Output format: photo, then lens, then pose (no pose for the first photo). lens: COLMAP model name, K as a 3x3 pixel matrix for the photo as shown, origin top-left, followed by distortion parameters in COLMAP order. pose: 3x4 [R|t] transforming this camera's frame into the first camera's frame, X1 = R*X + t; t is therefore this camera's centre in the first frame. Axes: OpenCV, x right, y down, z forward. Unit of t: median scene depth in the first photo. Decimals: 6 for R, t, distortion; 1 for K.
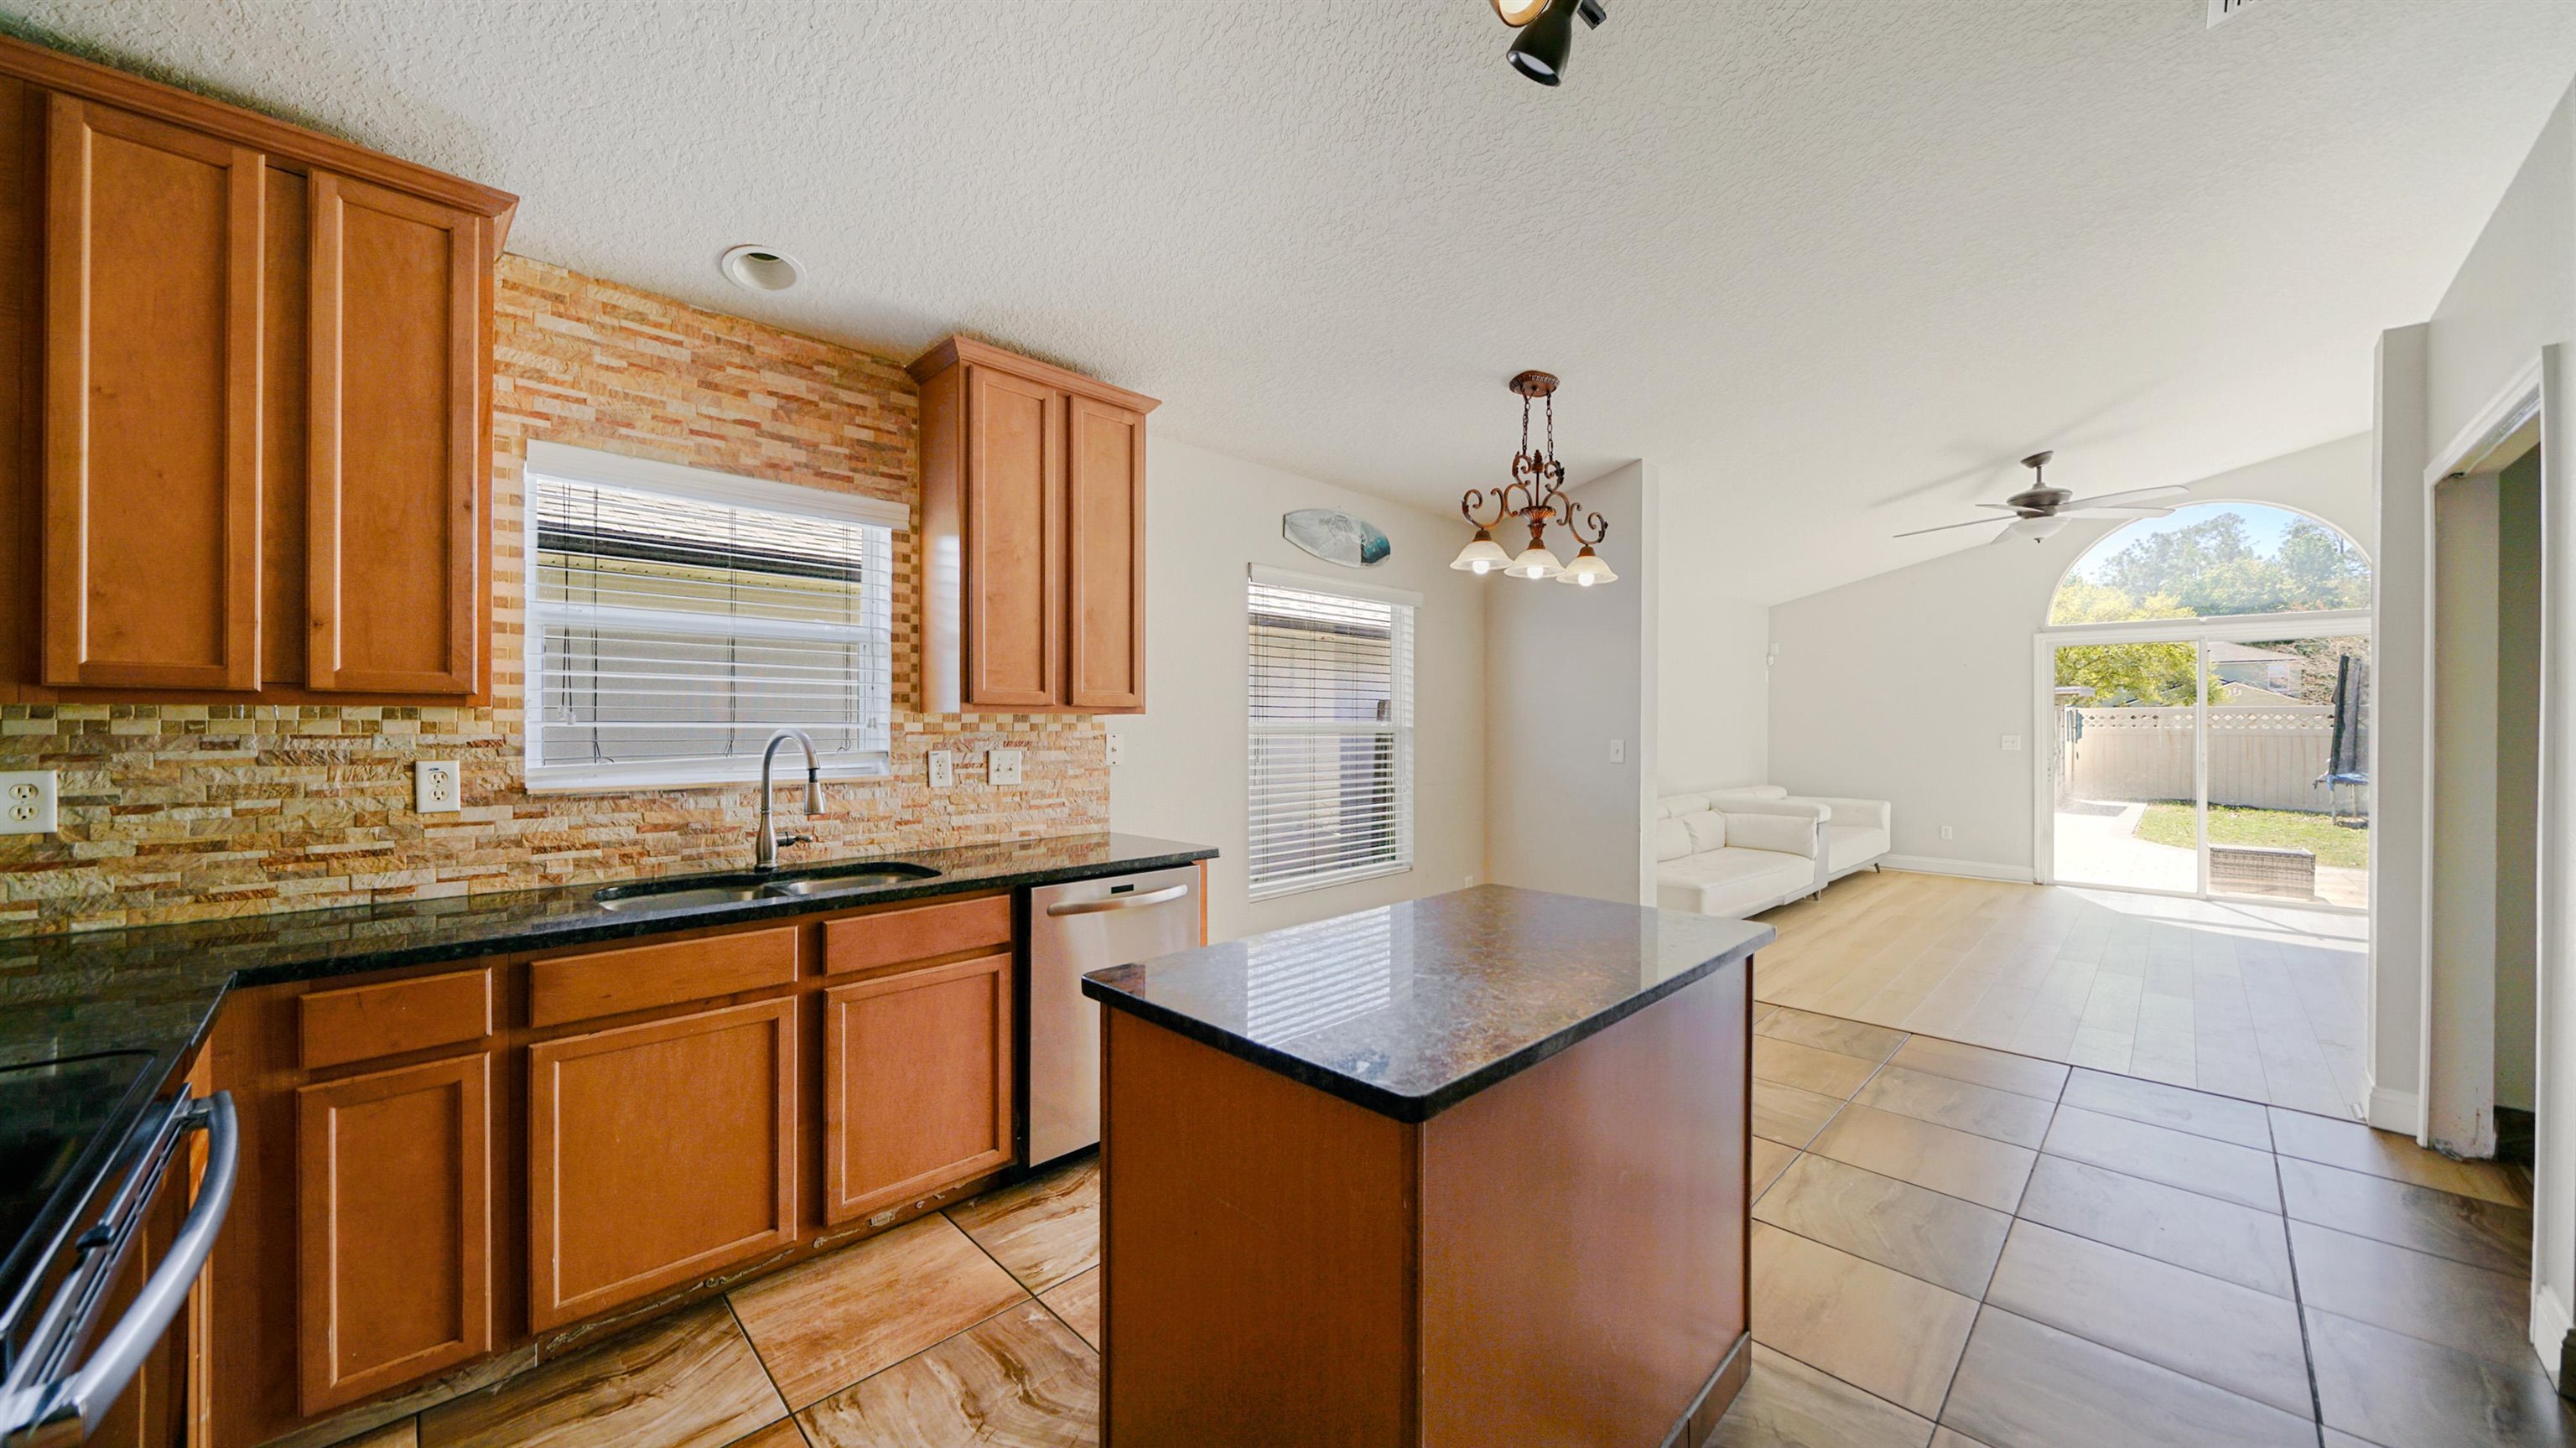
lens RADIAL K [[914.8, 0, 1292.3], [0, 914.8, 720.1], [0, 0, 1]] dist [0.009481, 0.000027]
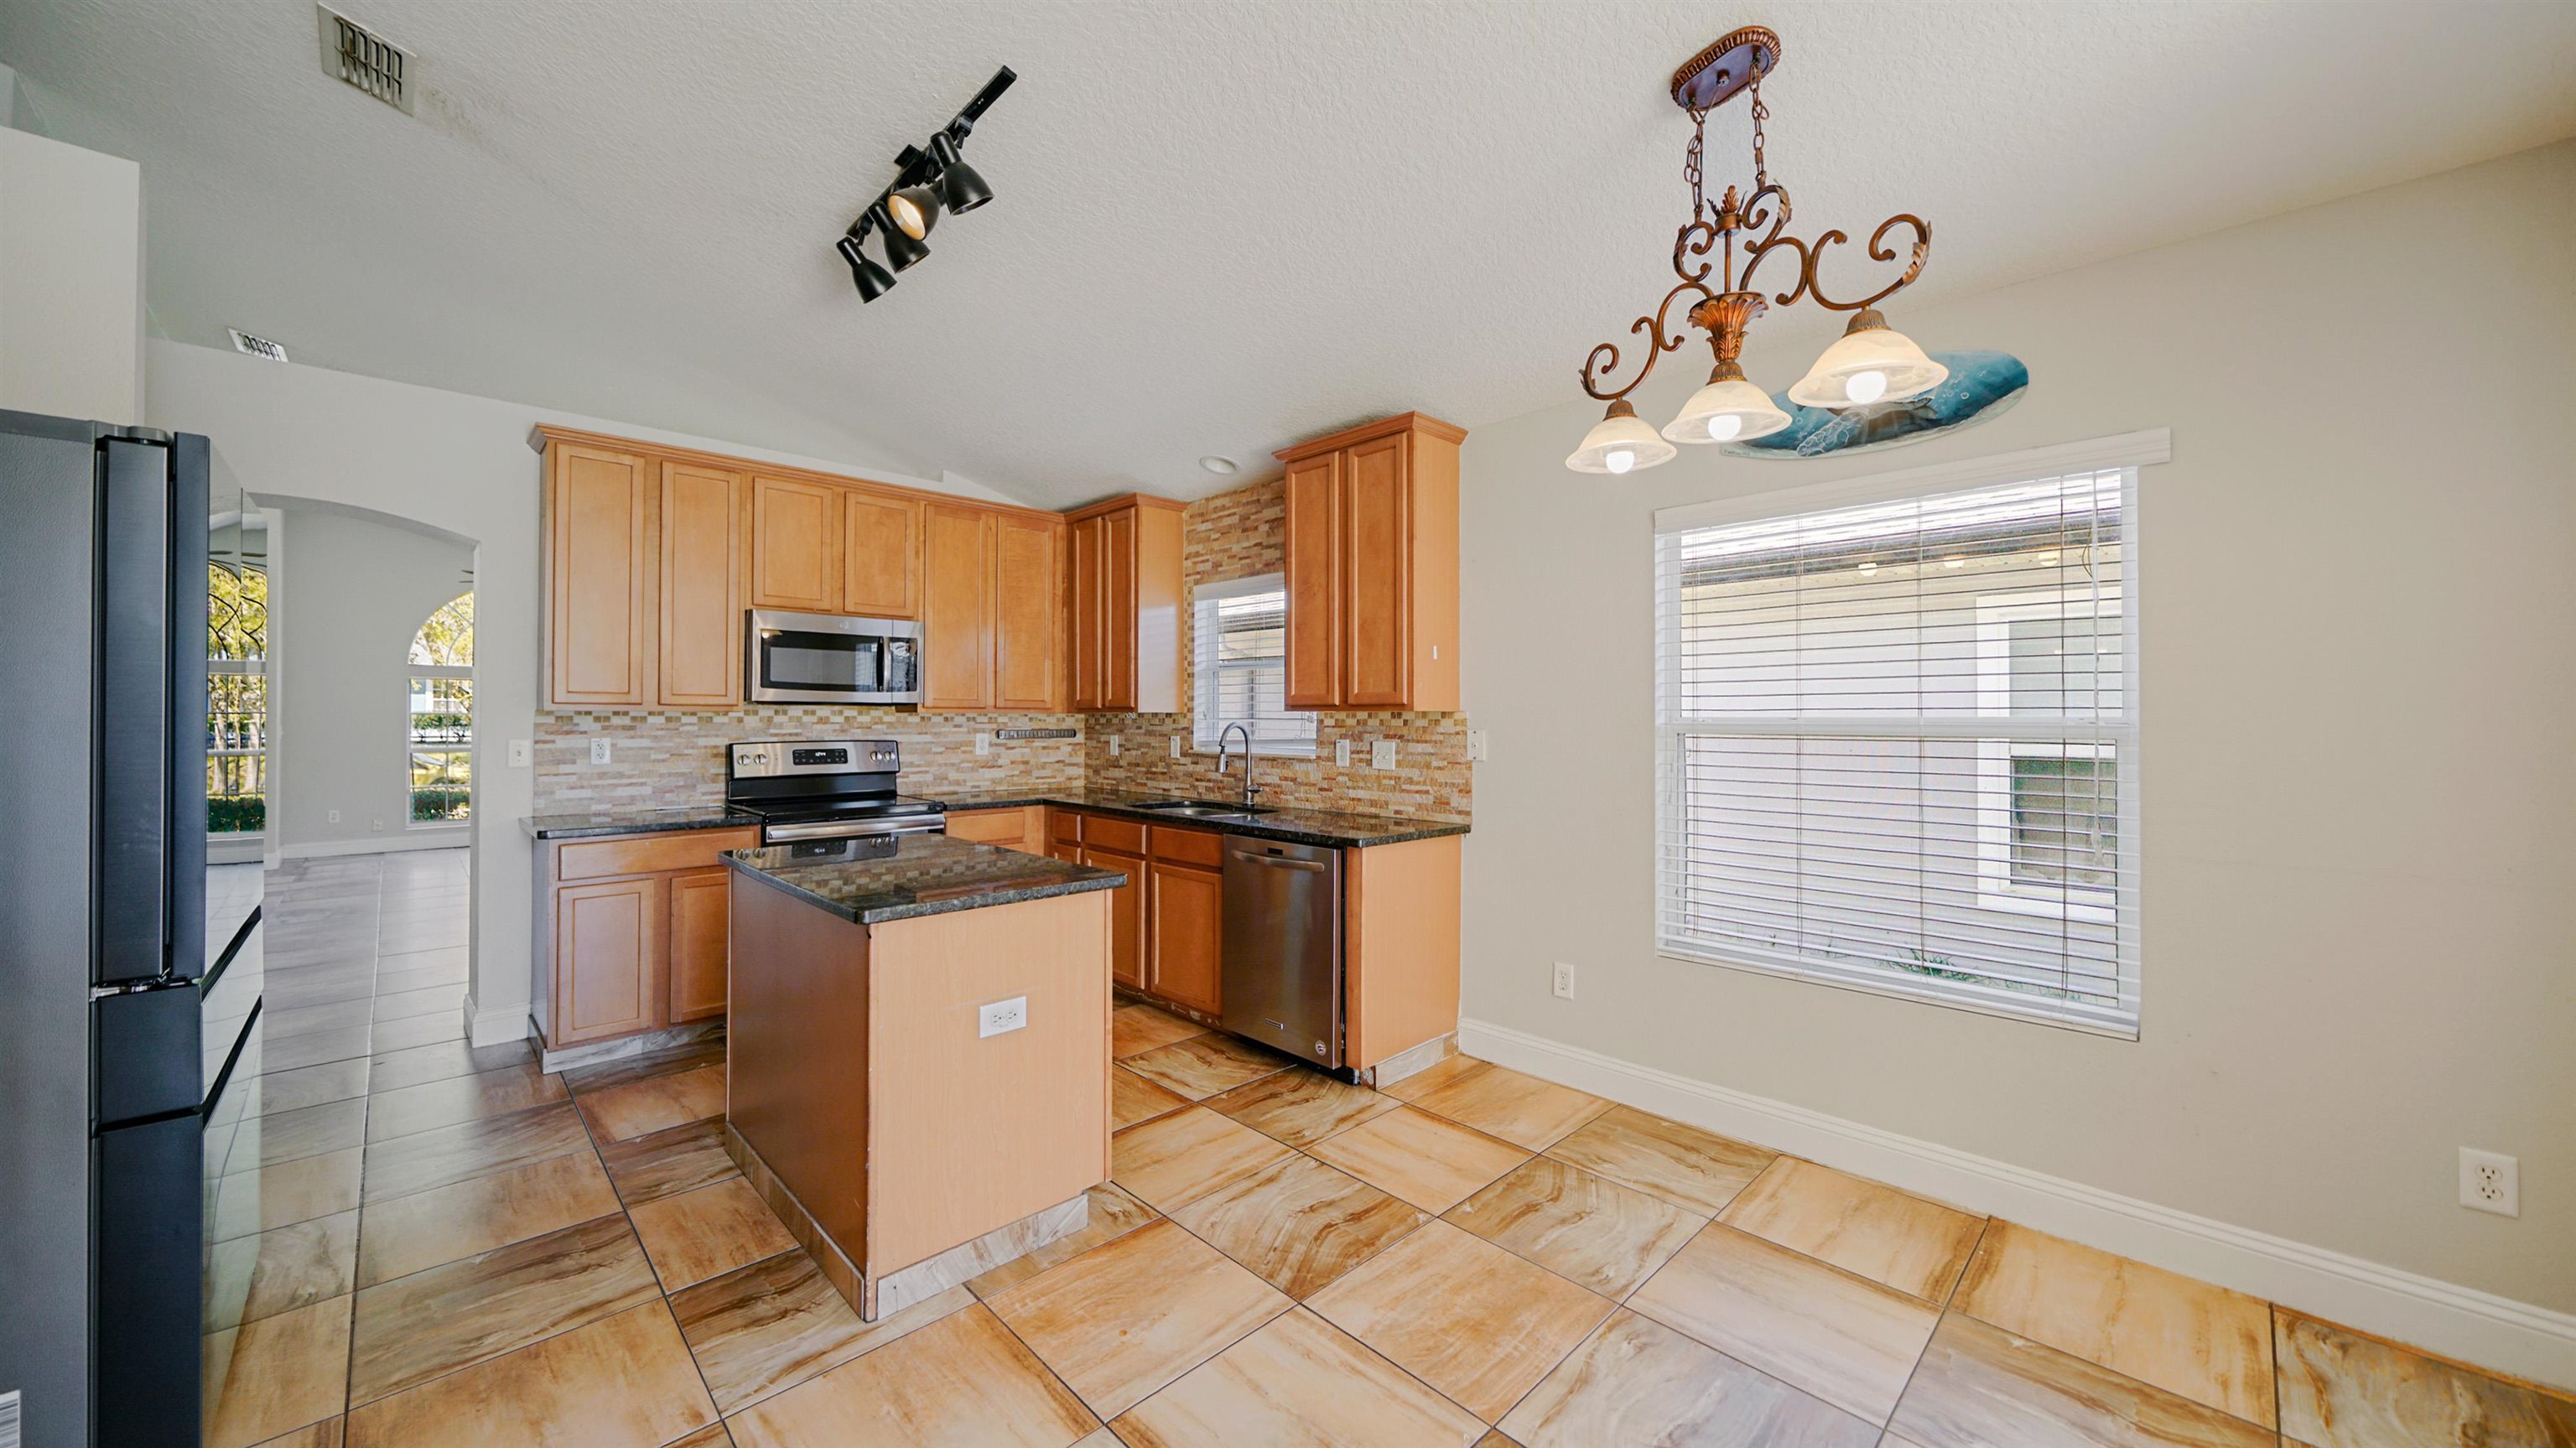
lens RADIAL K [[914.8, 0, 1292.3], [0, 914.8, 720.1], [0, 0, 1]] dist [0.009481, 0.000027]
pose [[-0.000968, -0.001770, -0.999998, 0.925180], [0.000965, 0.999998, -0.001770, 0.006271], [0.999999, -0.000967, -0.000967, 0.887712]]
